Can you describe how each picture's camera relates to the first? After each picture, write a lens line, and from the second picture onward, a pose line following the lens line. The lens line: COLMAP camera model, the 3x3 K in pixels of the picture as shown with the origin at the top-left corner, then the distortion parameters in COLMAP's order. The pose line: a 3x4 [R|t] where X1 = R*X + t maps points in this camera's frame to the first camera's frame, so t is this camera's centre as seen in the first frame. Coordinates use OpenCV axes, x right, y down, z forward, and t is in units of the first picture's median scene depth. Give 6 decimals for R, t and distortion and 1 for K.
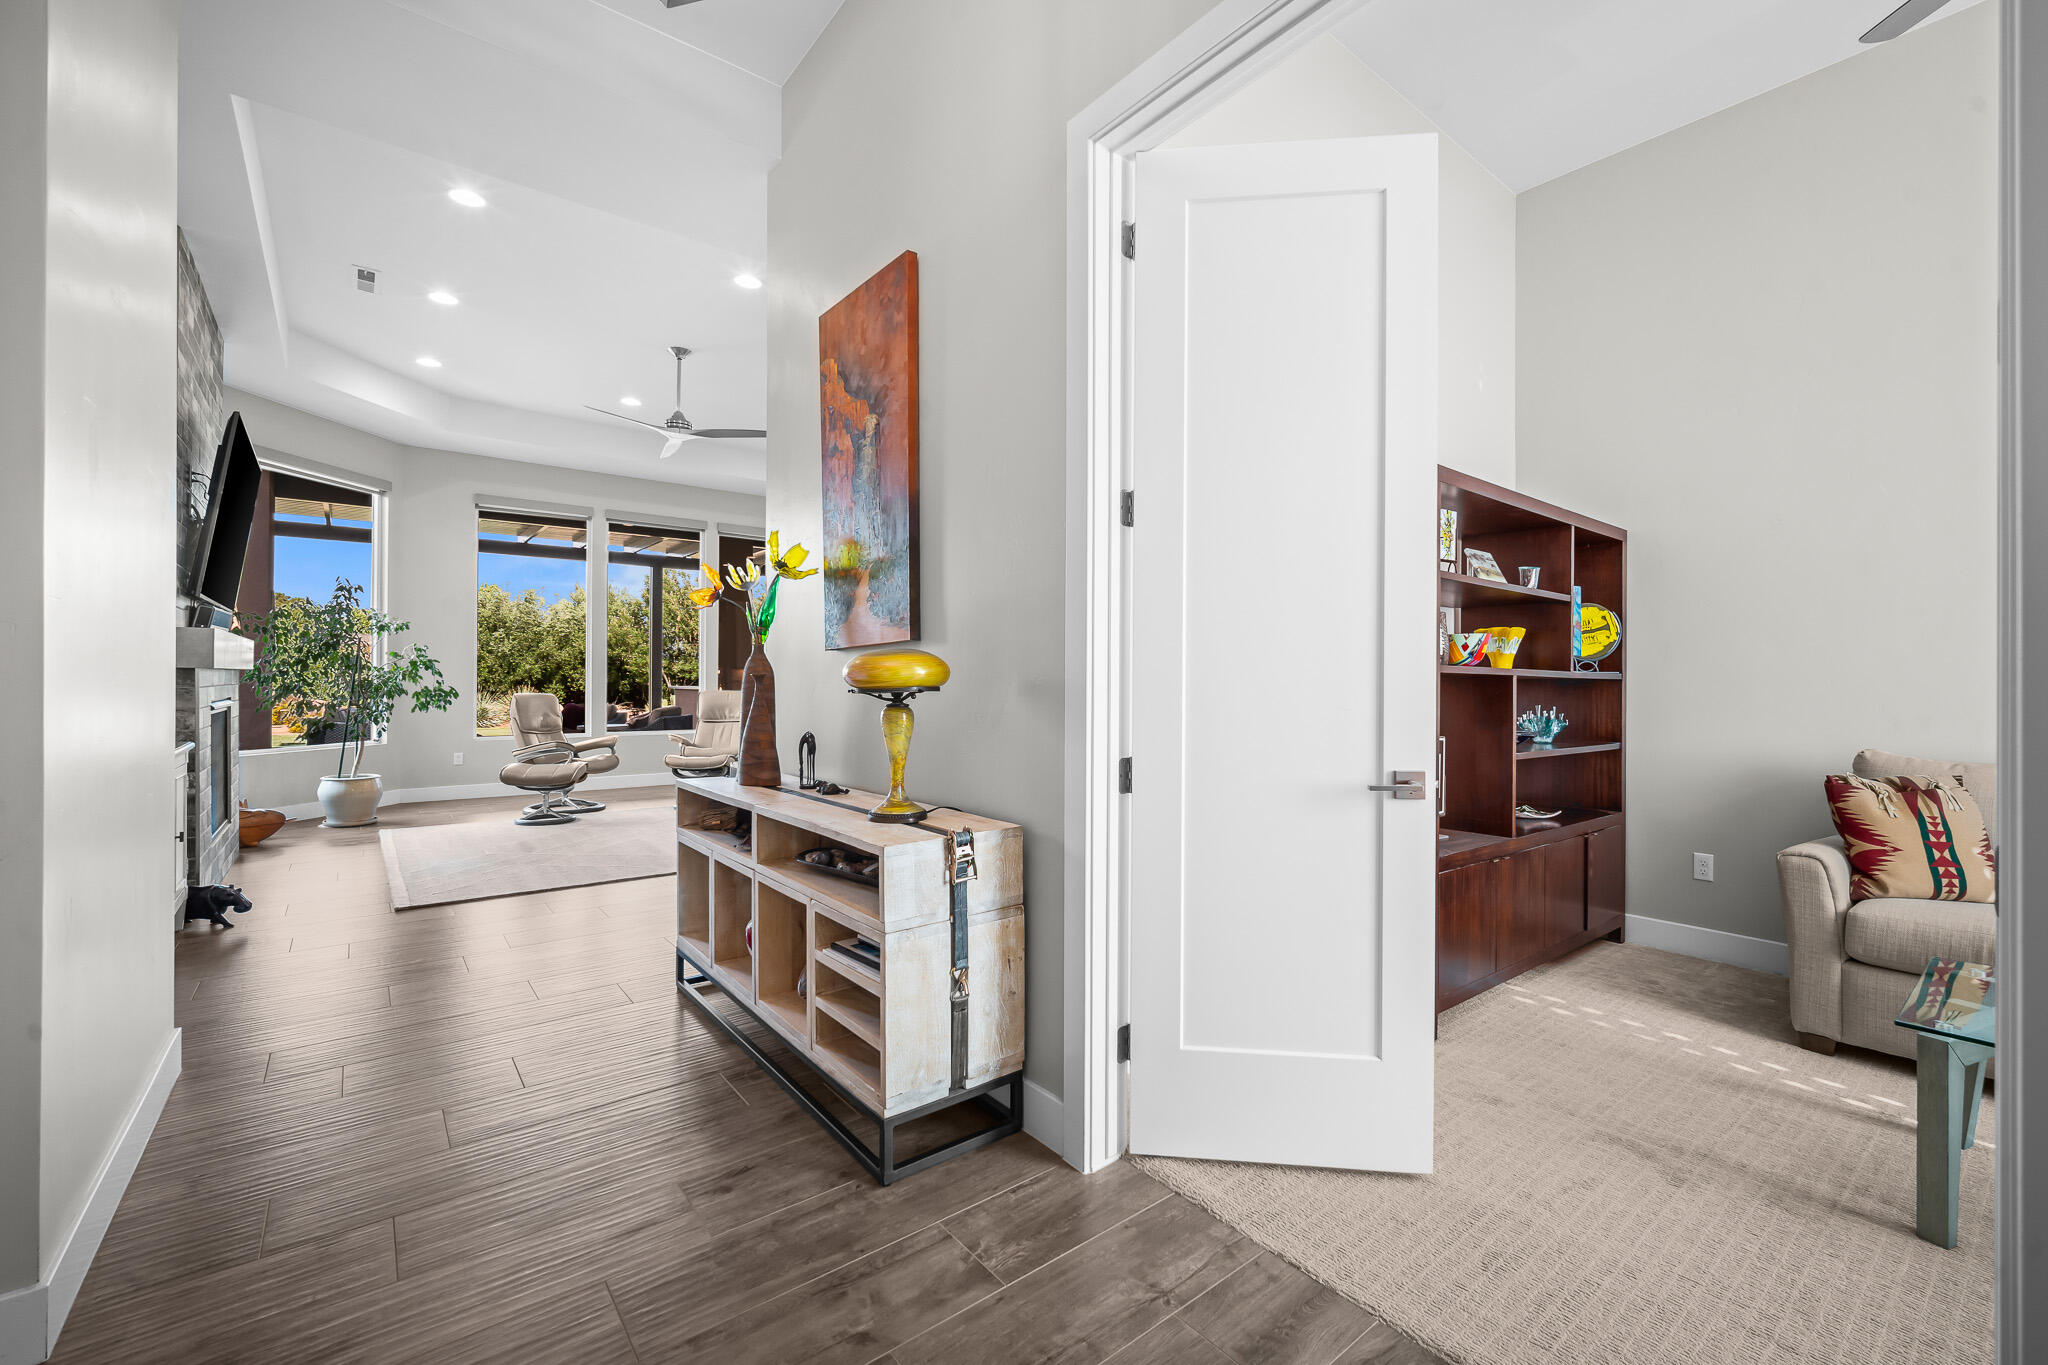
lens RADIAL K [[842.1, 0, 1032.6], [0, 842.1, 682.3], [0, 0, 1]] dist [-0.002186, -0.000335]
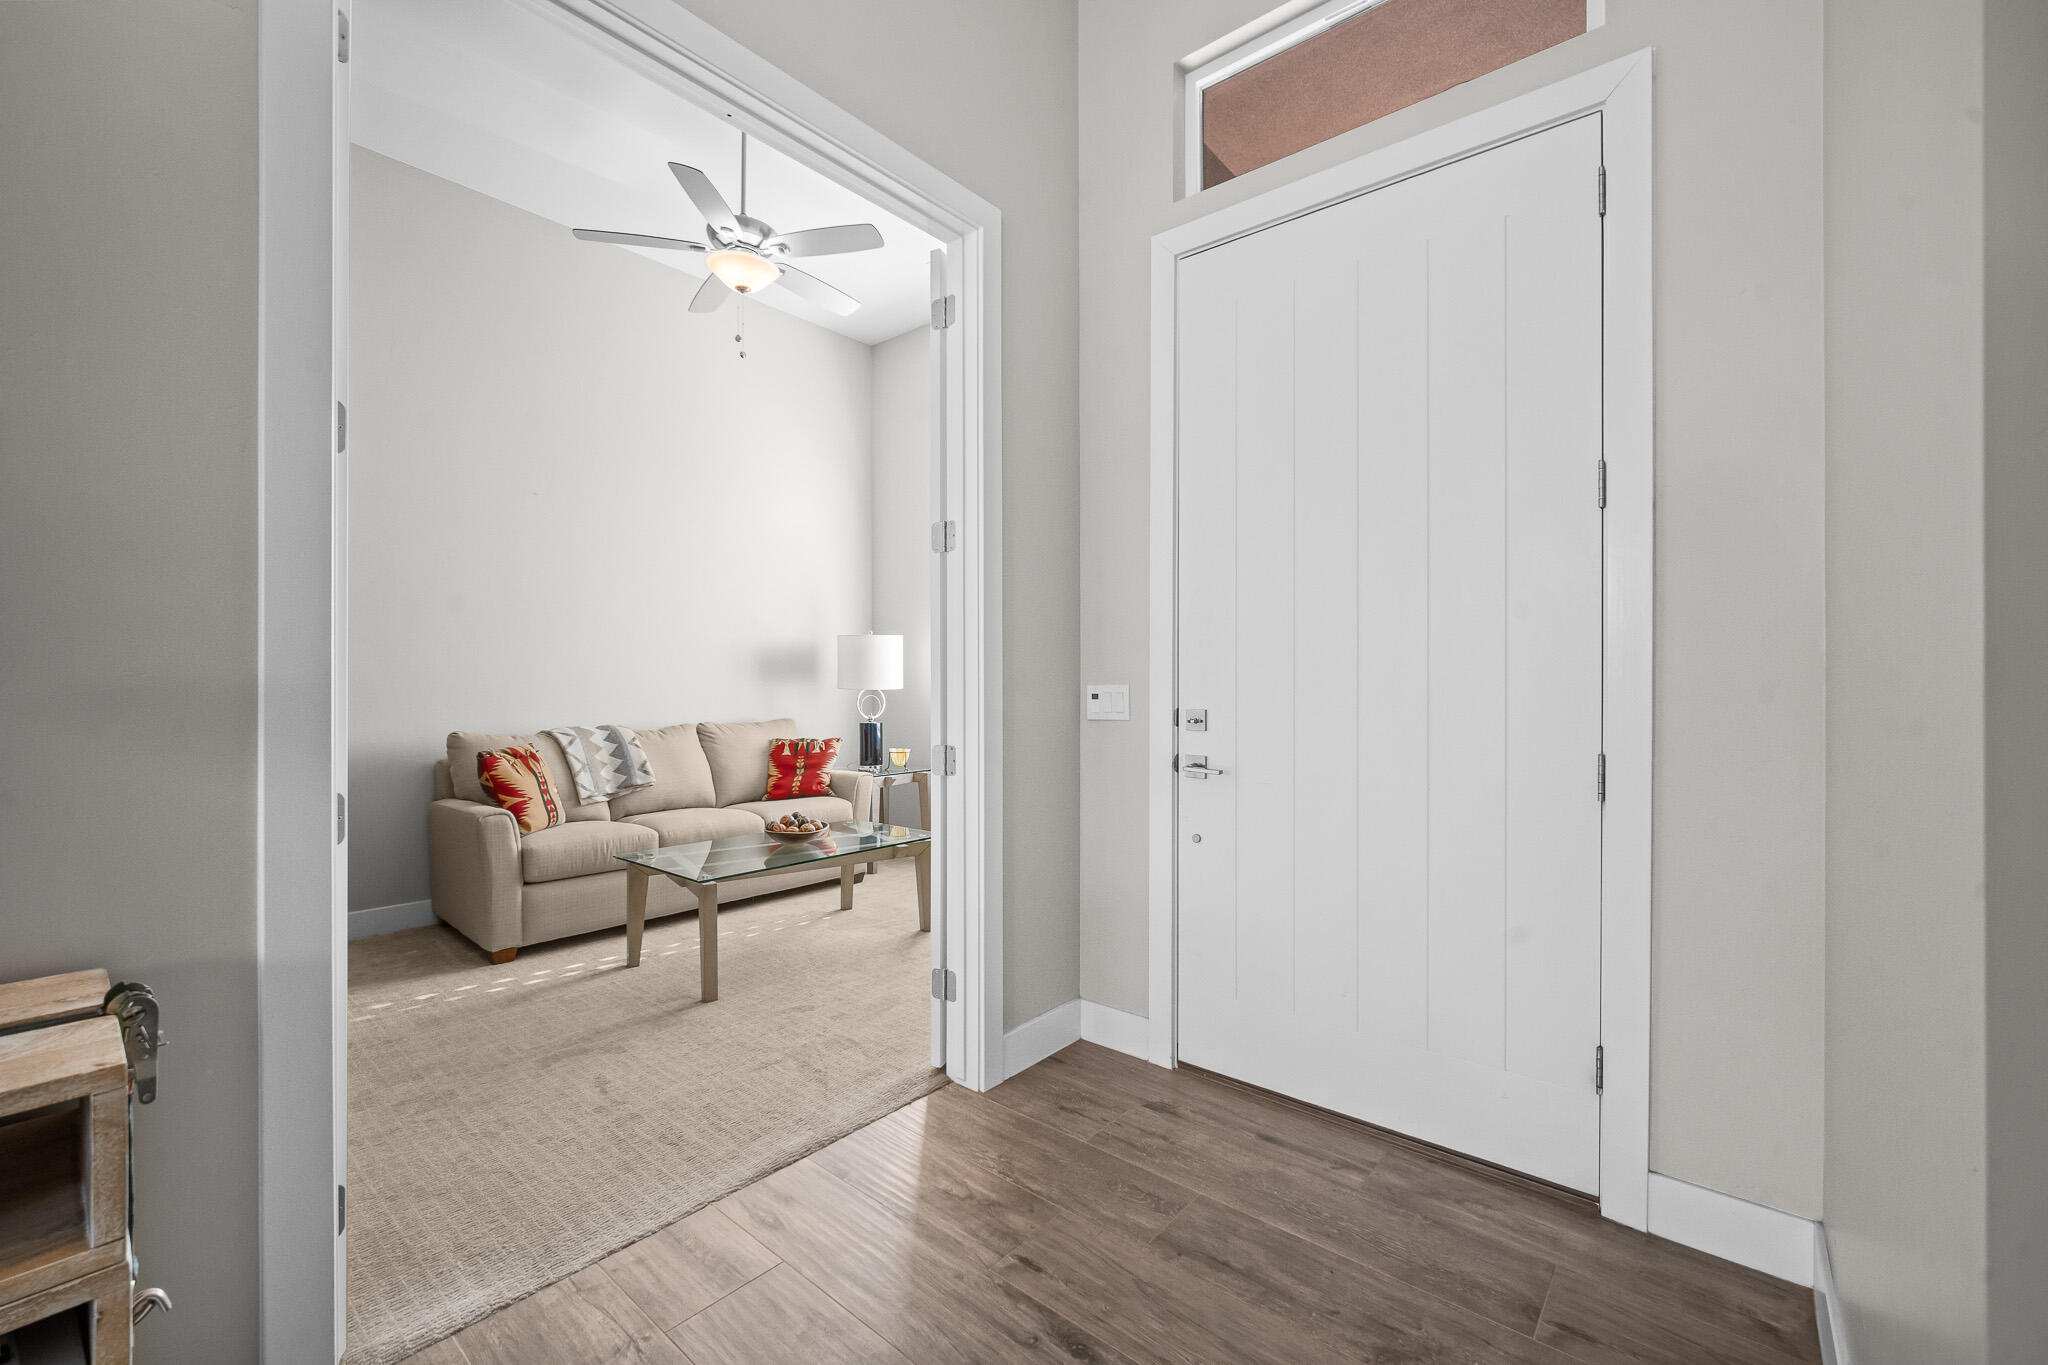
lens RADIAL K [[842.1, 0, 1032.6], [0, 842.1, 682.3], [0, 0, 1]] dist [-0.002186, -0.000335]
pose [[-0.201468, -0.003923, 0.979487, -0.521906], [-0.002731, 0.999990, 0.003443, -0.001445], [-0.979491, -0.001981, -0.201476, 0.473357]]
